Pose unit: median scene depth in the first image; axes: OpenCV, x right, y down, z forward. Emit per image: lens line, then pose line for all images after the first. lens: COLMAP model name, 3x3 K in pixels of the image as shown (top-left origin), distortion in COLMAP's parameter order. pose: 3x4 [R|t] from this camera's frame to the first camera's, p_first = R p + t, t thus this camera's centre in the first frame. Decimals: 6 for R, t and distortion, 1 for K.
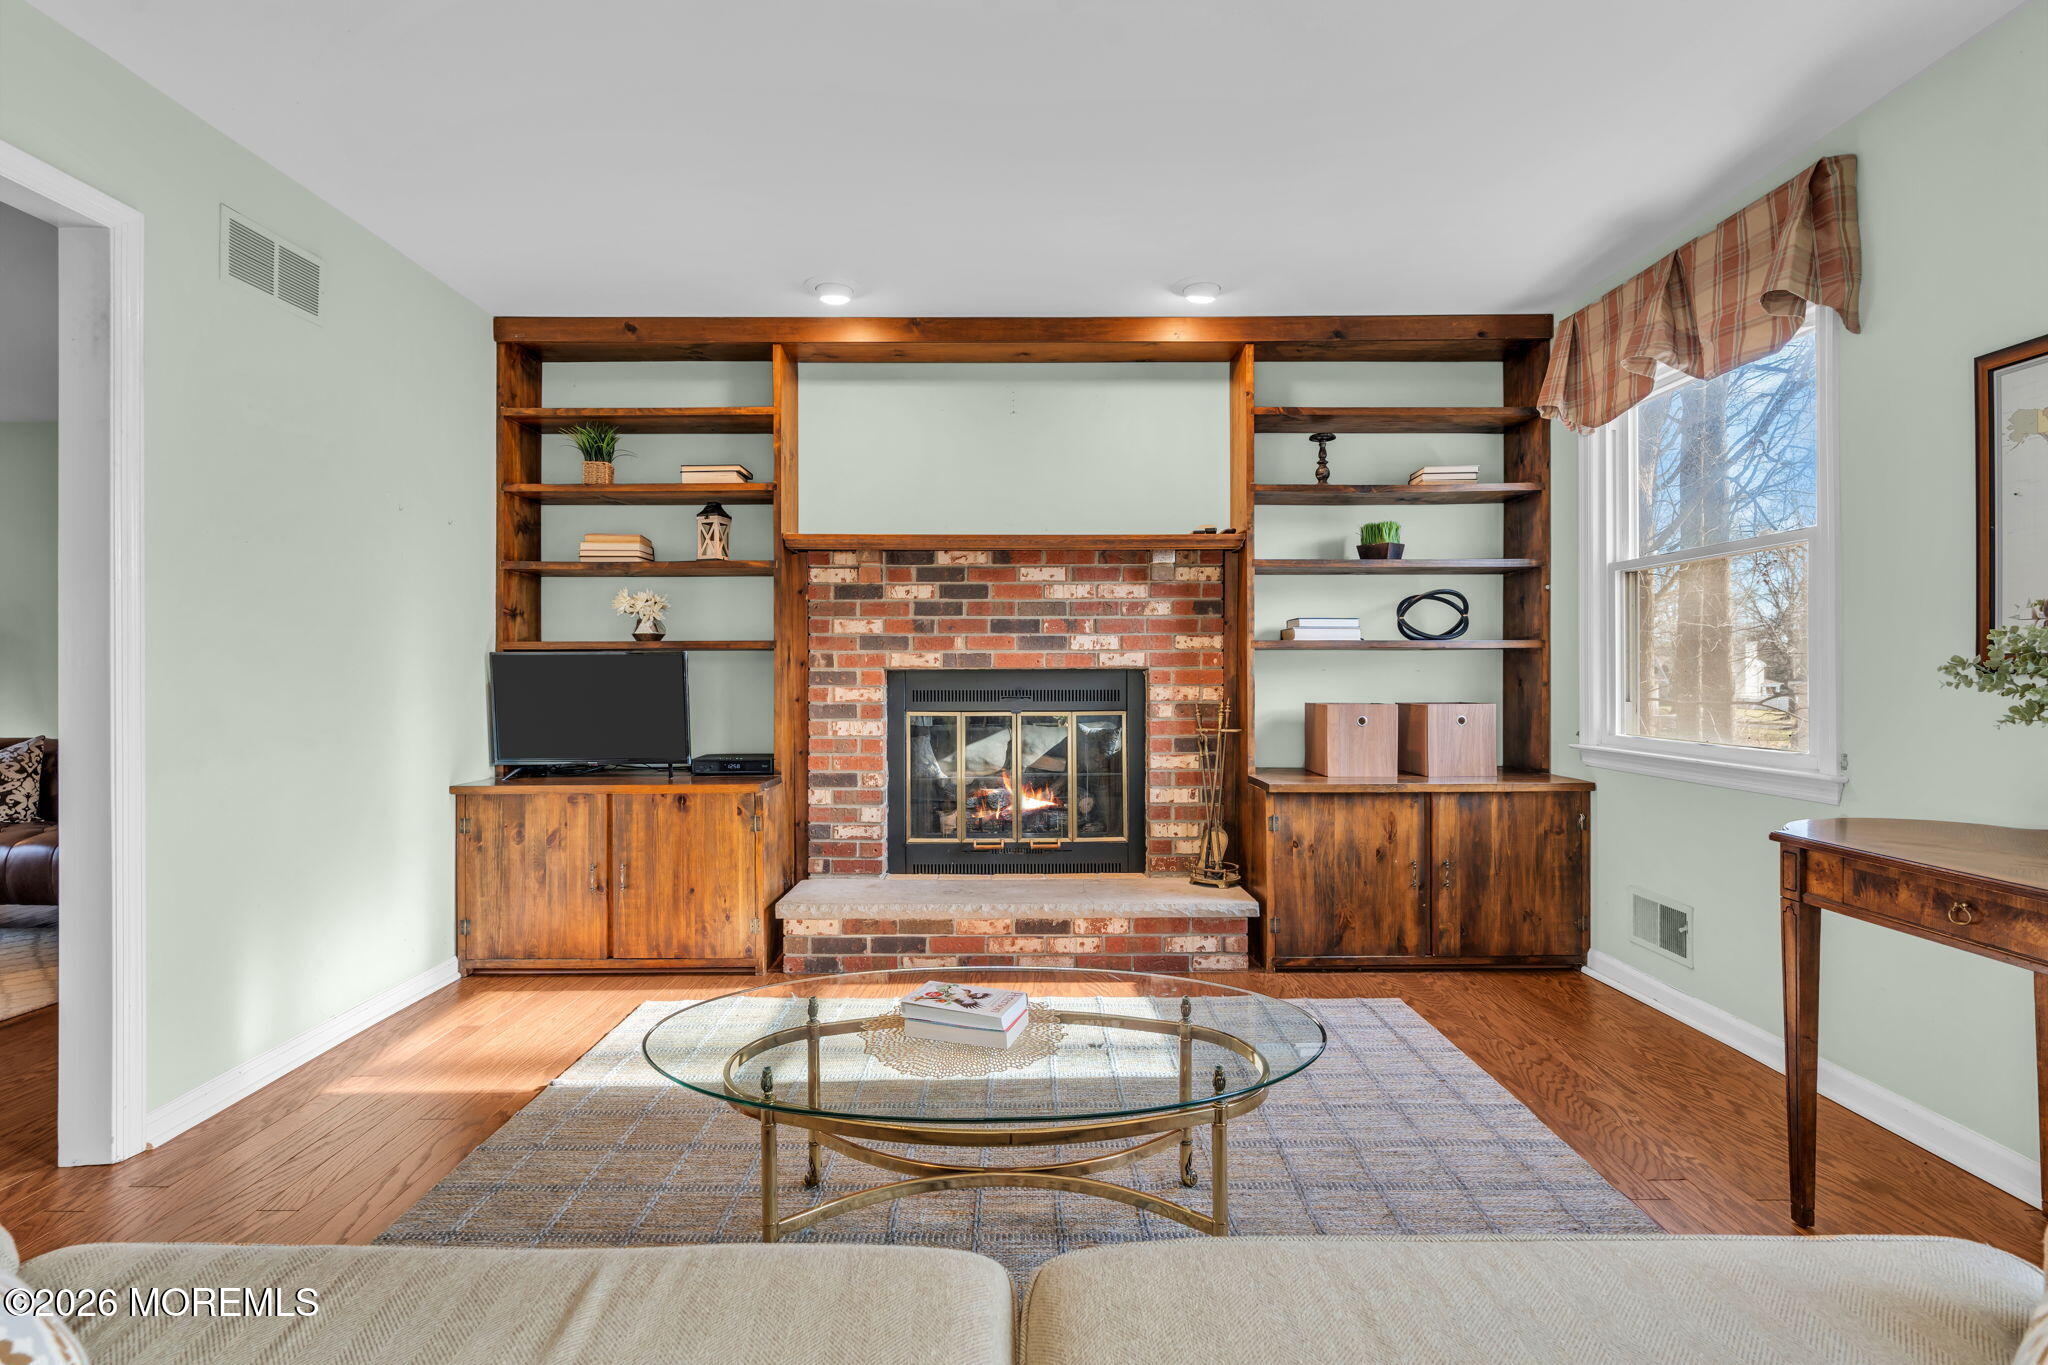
lens RADIAL K [[918.9, 0, 1025.0], [0, 918.9, 675.4], [0, 0, 1]] dist [-0.009875, 0.005885]
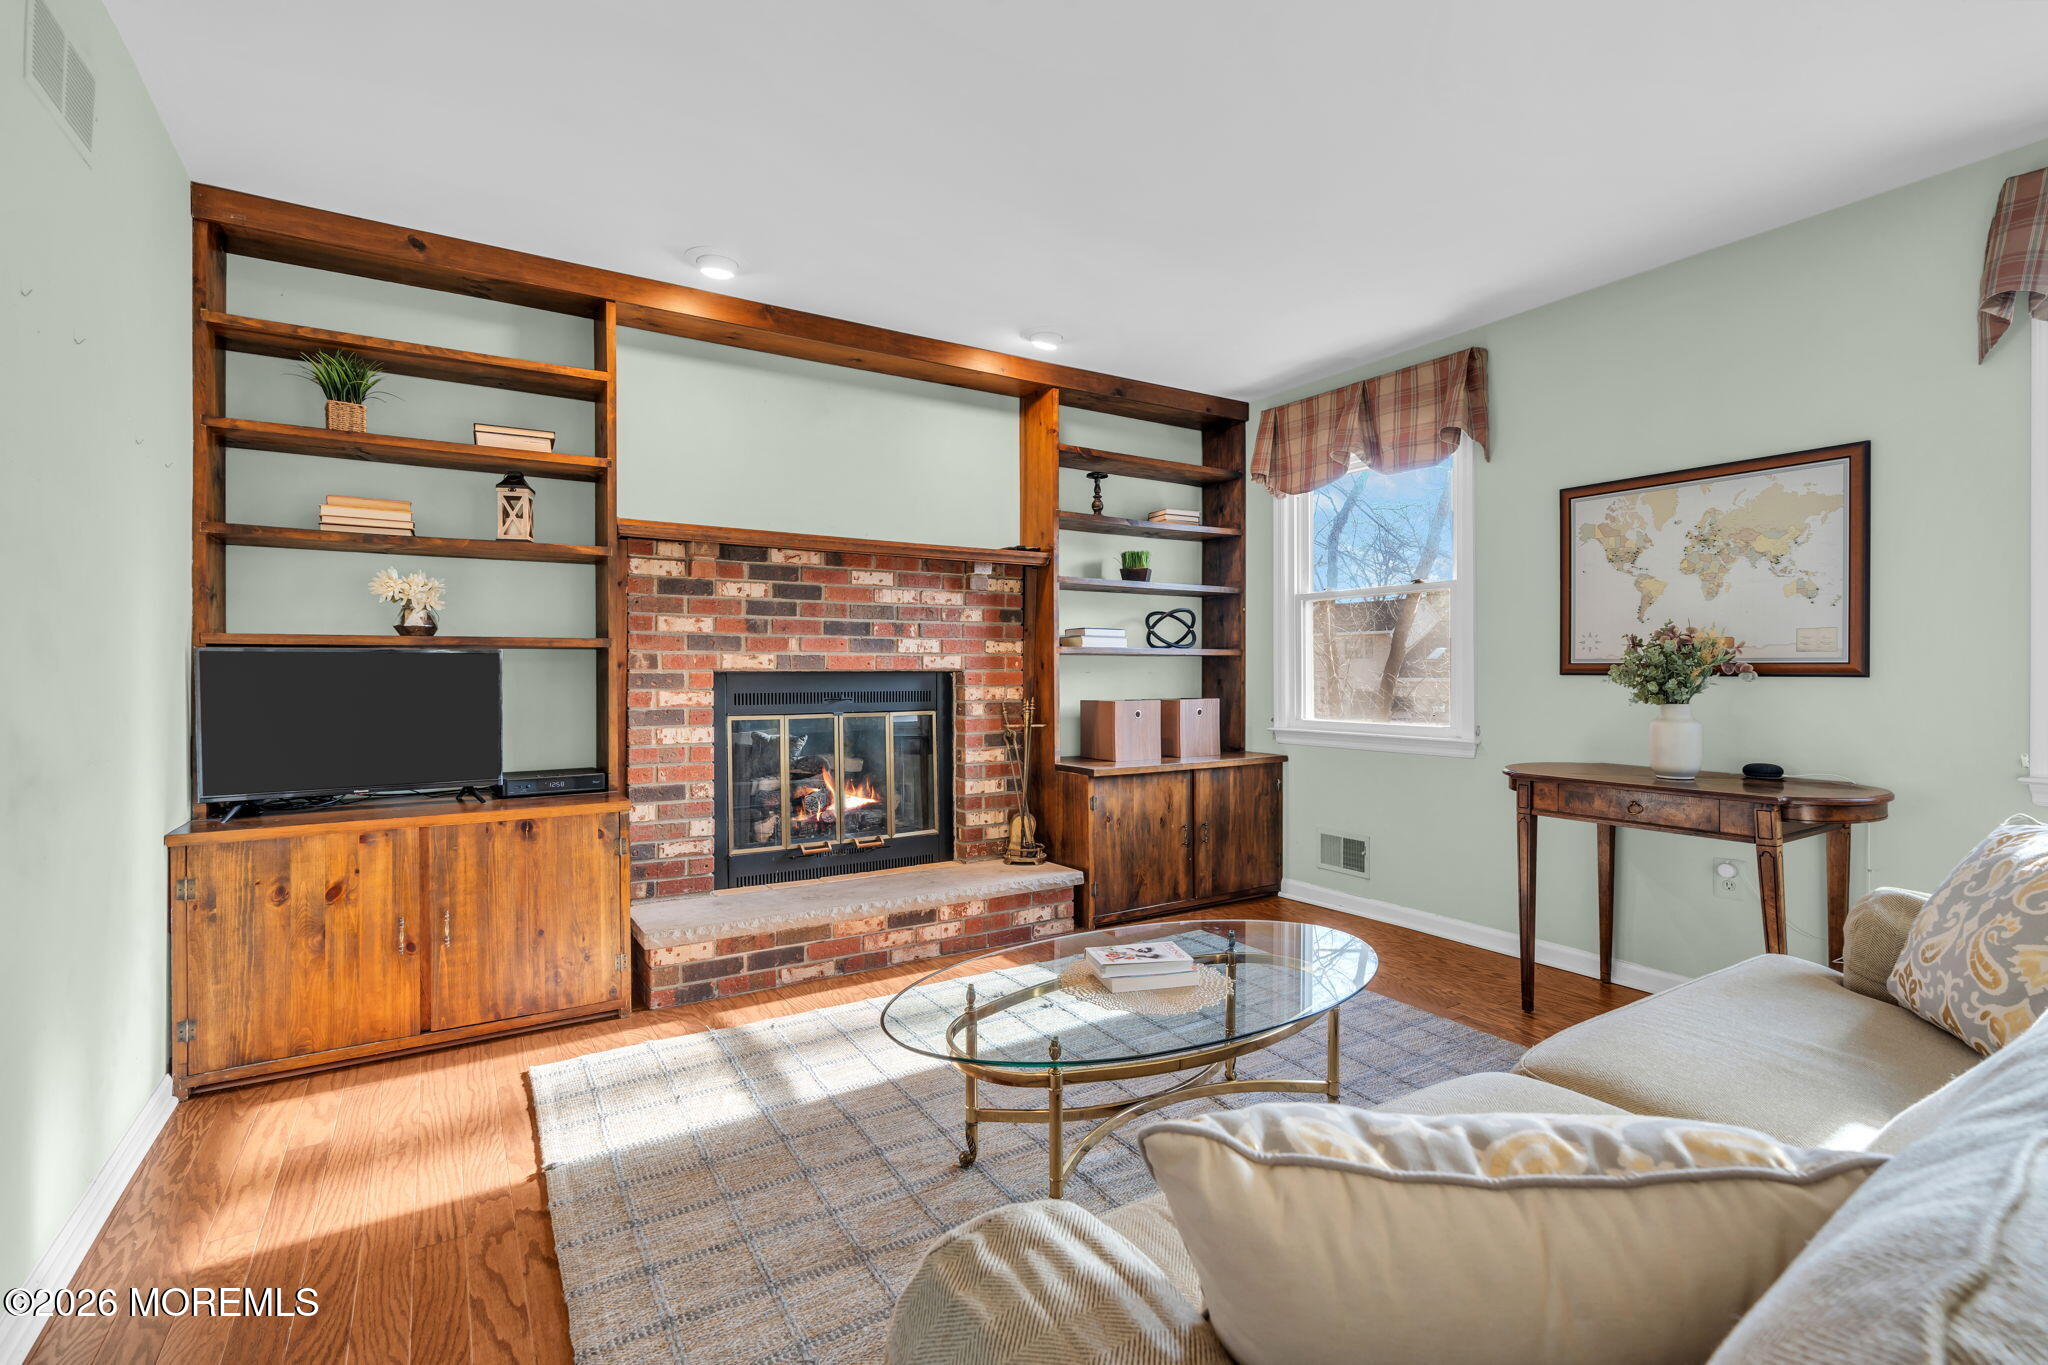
lens RADIAL K [[918.9, 0, 1022.3], [0, 918.9, 677.2], [0, 0, 1]] dist [-0.009875, 0.005885]
pose [[0.850784, -0.002307, 0.525511, -0.385185], [0.002438, 0.999997, 0.000444, -0.000235], [-0.525510, 0.000904, 0.850787, 0.042310]]
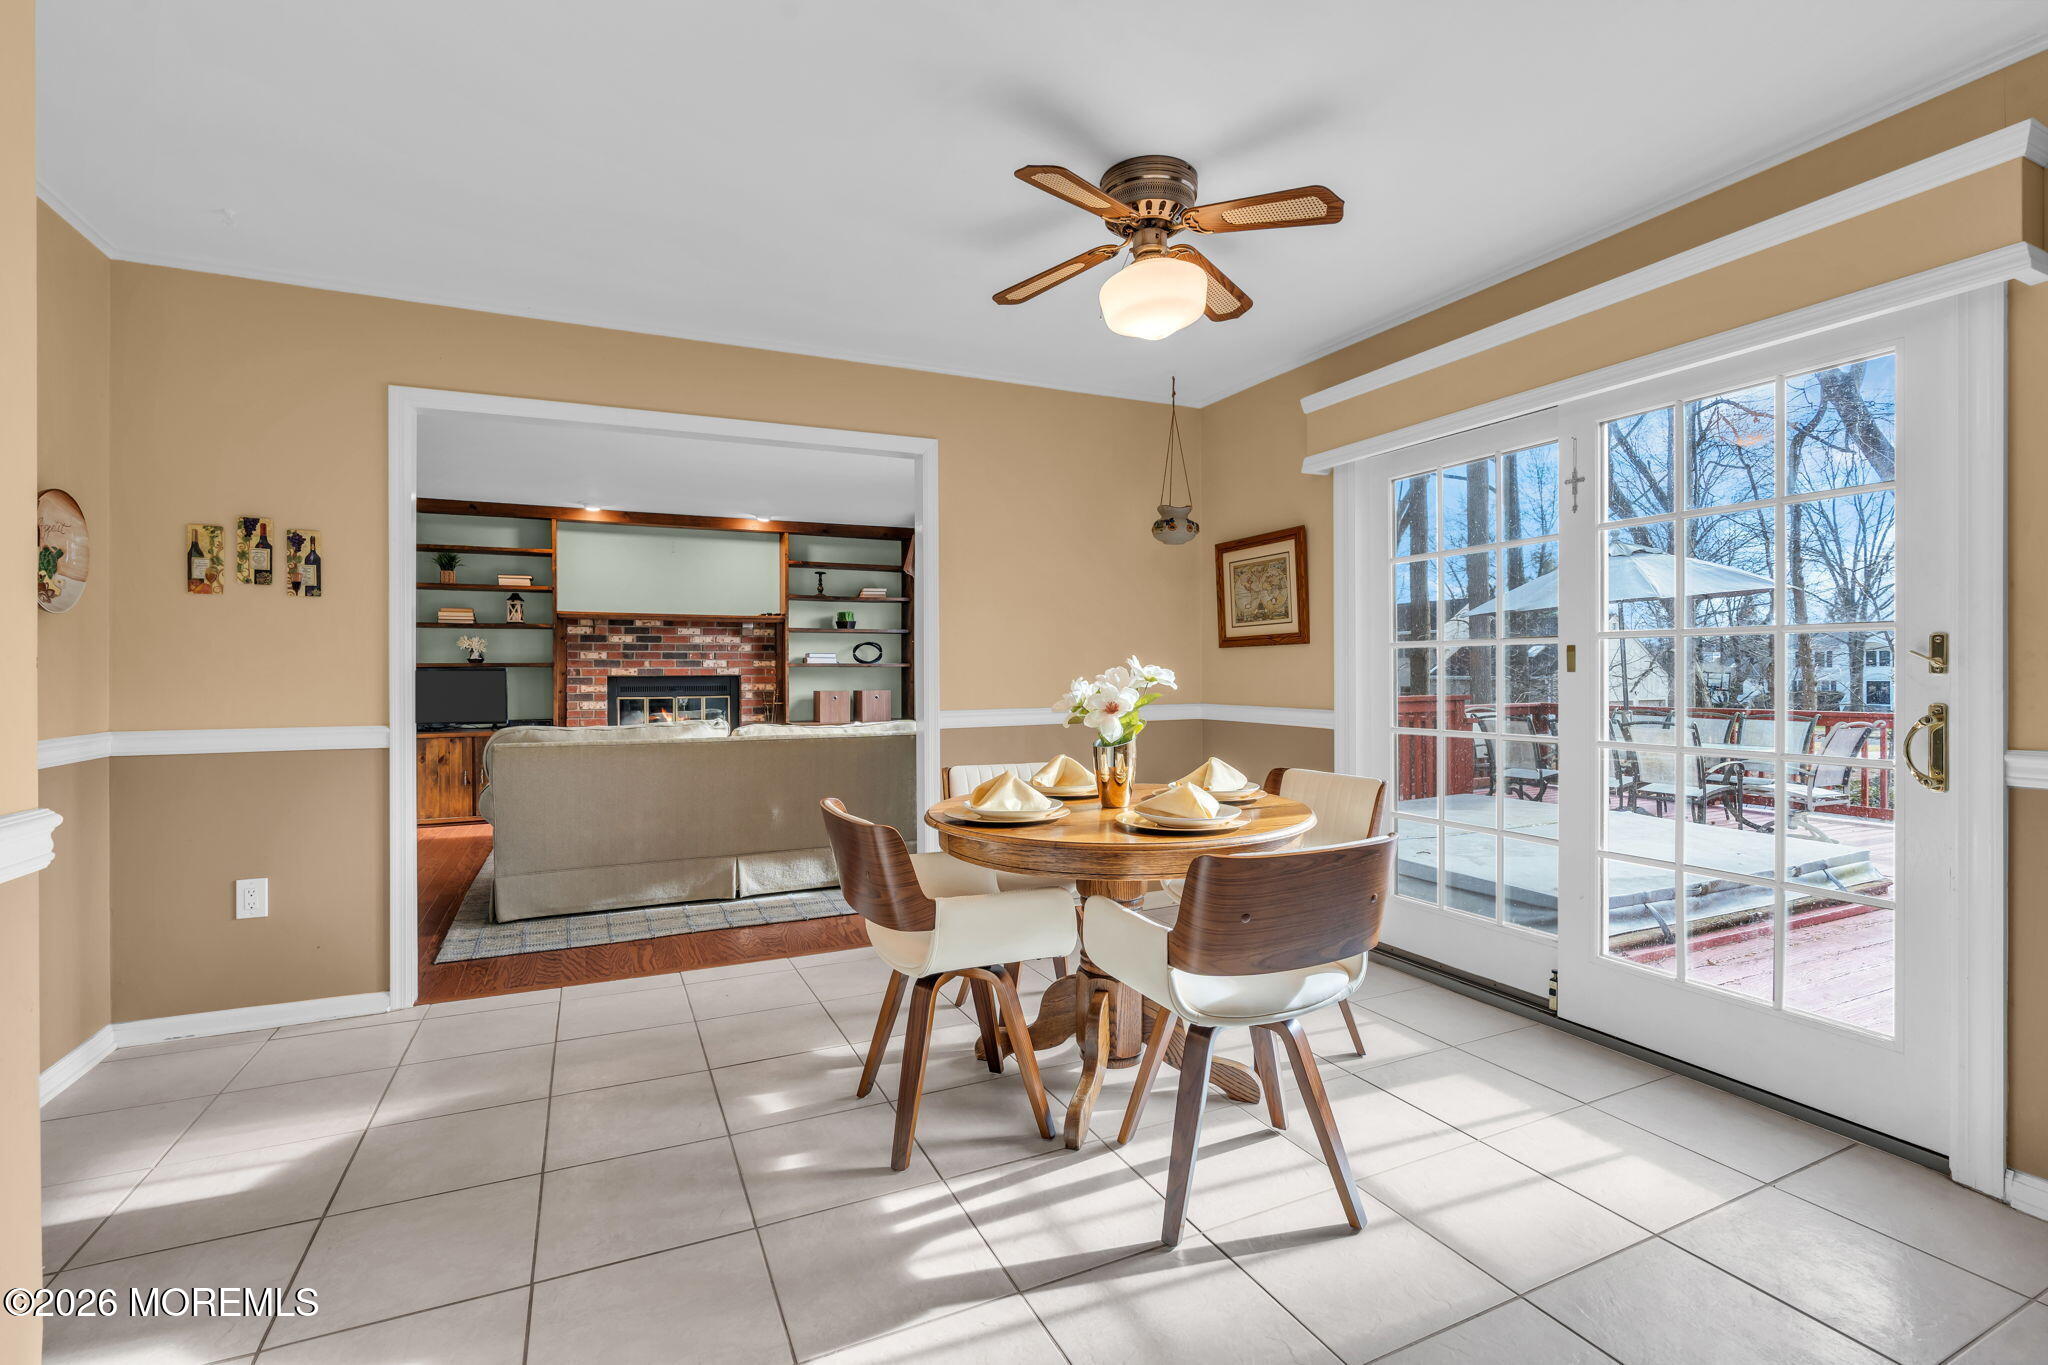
lens RADIAL K [[918.9, 0, 1018.6], [0, 918.9, 672.9], [0, 0, 1]] dist [-0.009875, 0.005885]
pose [[0.908410, -0.001897, 0.418075, -0.178869], [0.003012, 0.999993, -0.002008, -0.007986], [-0.418069, 0.003083, 0.908410, -1.265905]]
